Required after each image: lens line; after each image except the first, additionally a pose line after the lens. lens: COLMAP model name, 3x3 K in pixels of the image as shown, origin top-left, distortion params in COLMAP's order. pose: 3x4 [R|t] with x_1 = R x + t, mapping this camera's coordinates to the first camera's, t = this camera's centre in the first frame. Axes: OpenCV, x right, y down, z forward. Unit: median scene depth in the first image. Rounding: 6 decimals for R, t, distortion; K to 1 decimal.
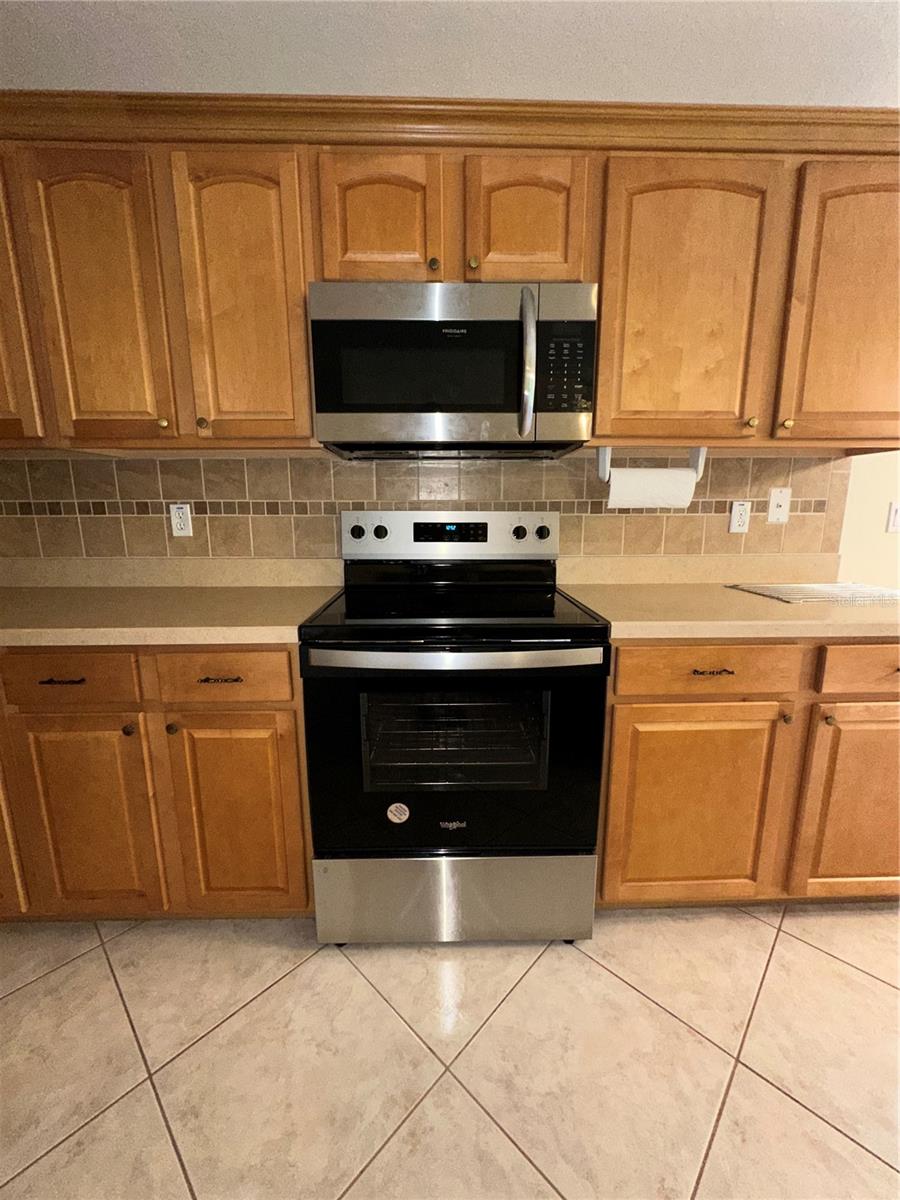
lens RADIAL K [[475.2, 0, 450.7], [0, 475.2, 592.4], [0, 0, 1]] dist [-0.002175, 0.000190]
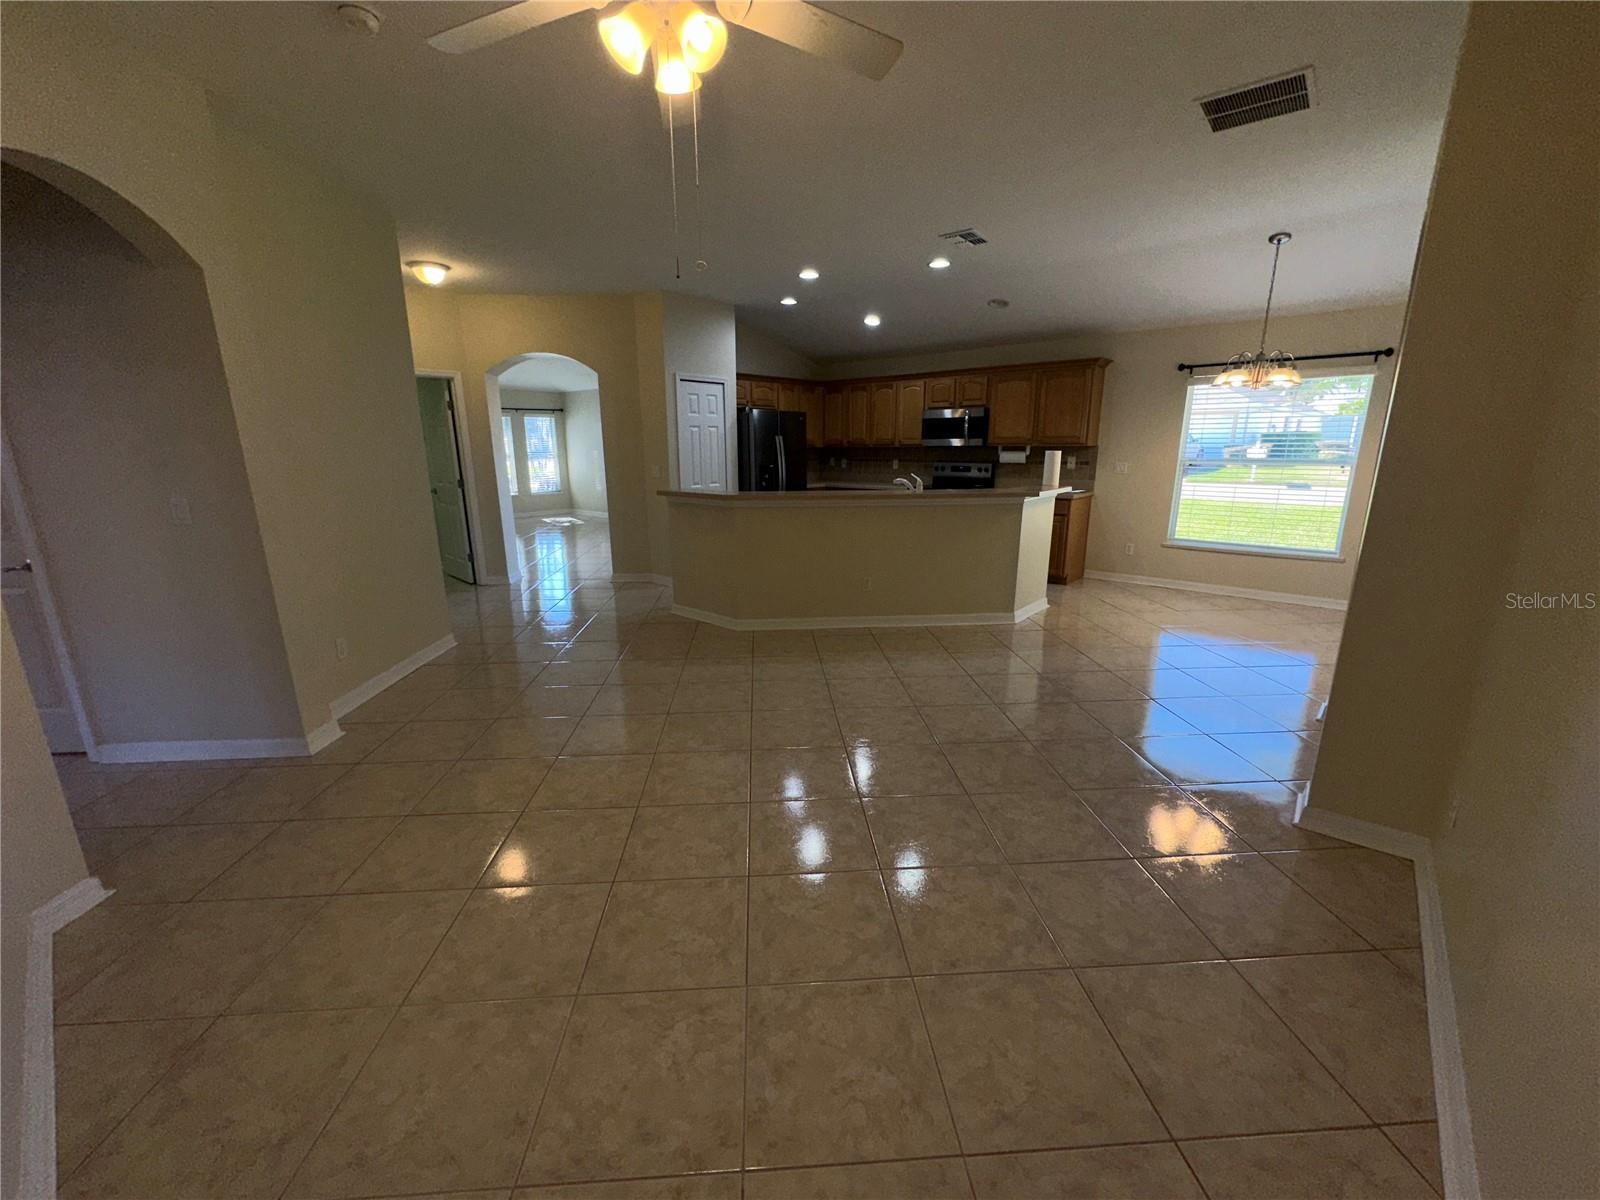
lens RADIAL K [[633.7, 0, 794.3], [0, 633.7, 597.7], [0, 0, 1]] dist [-0.002175, 0.000190]
pose [[0.733691, 0.158478, -0.660743, 2.126440], [-0.120878, 0.987352, 0.102592, 0.432811], [0.668645, 0.004599, 0.743568, -2.968325]]
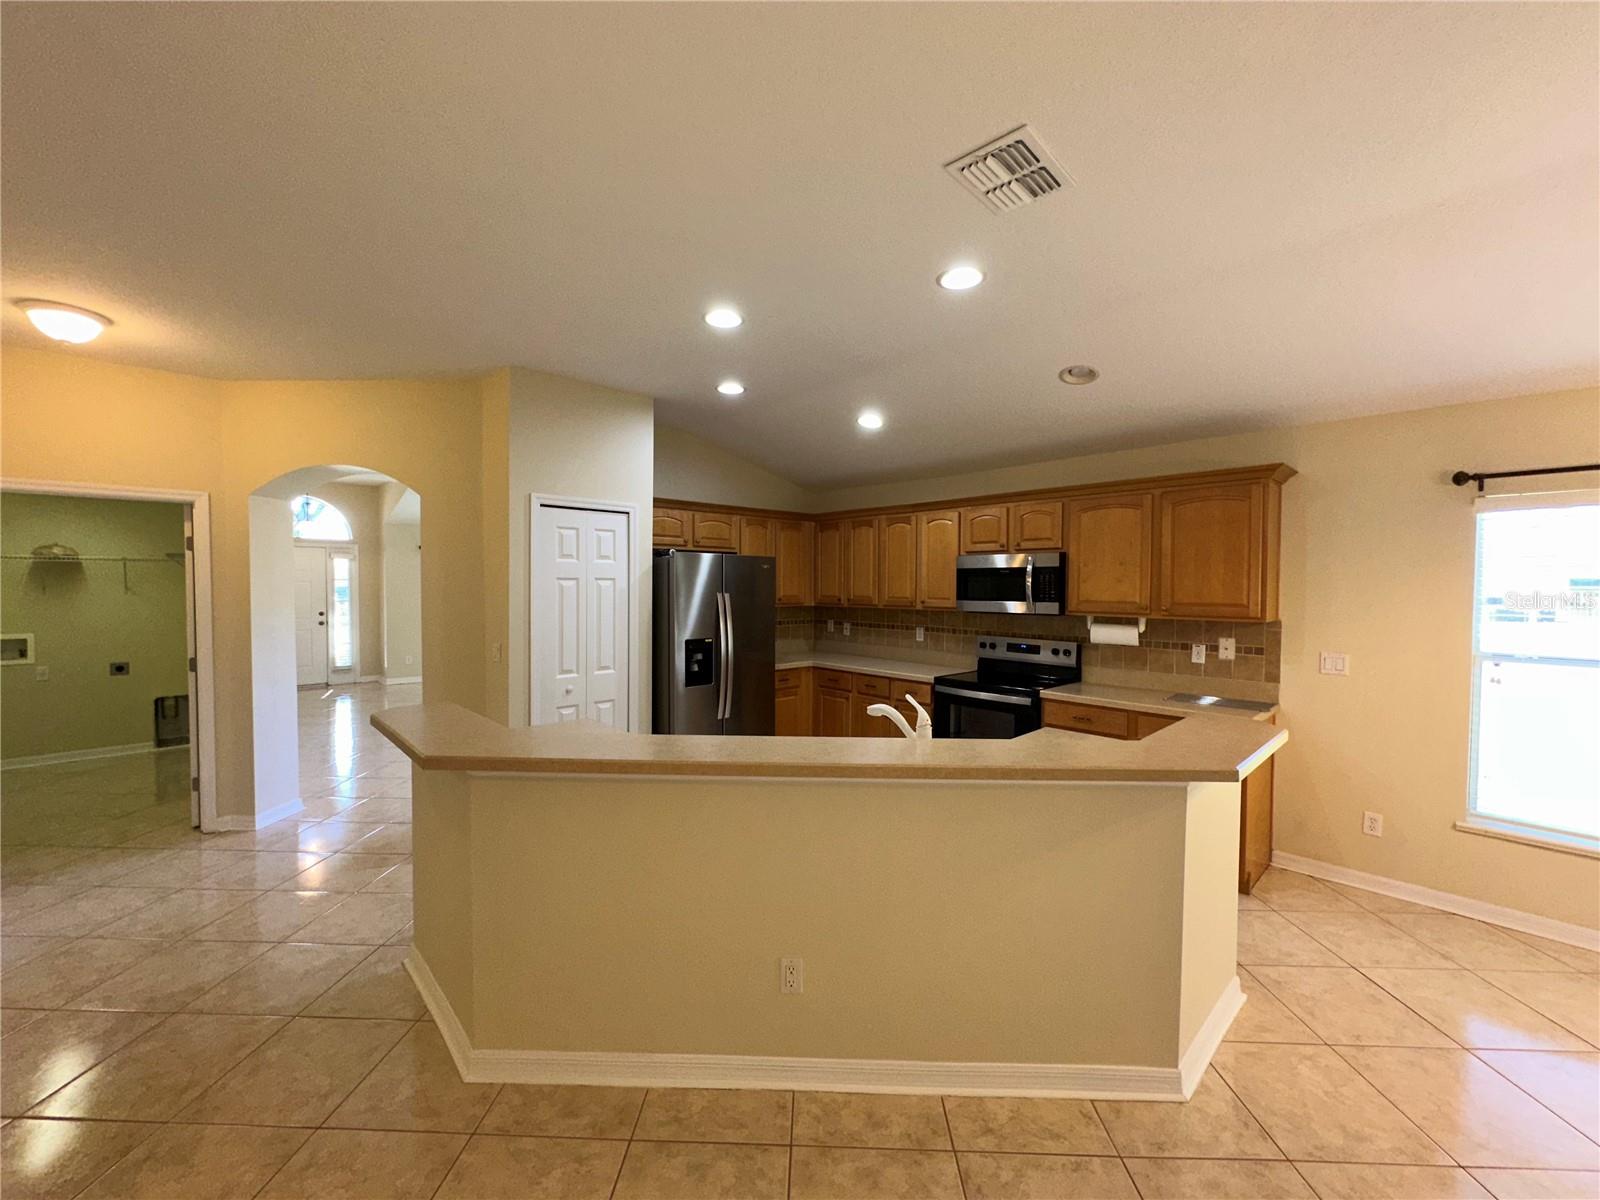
lens RADIAL K [[633.7, 0, 799.9], [0, 633.7, 604.2], [0, 0, 1]] dist [-0.002175, 0.000190]
pose [[0.670378, 0.029111, -0.741448, 1.305015], [-0.142498, 0.985682, -0.090139, 0.065902], [0.728208, 0.166082, 0.664928, -1.481872]]
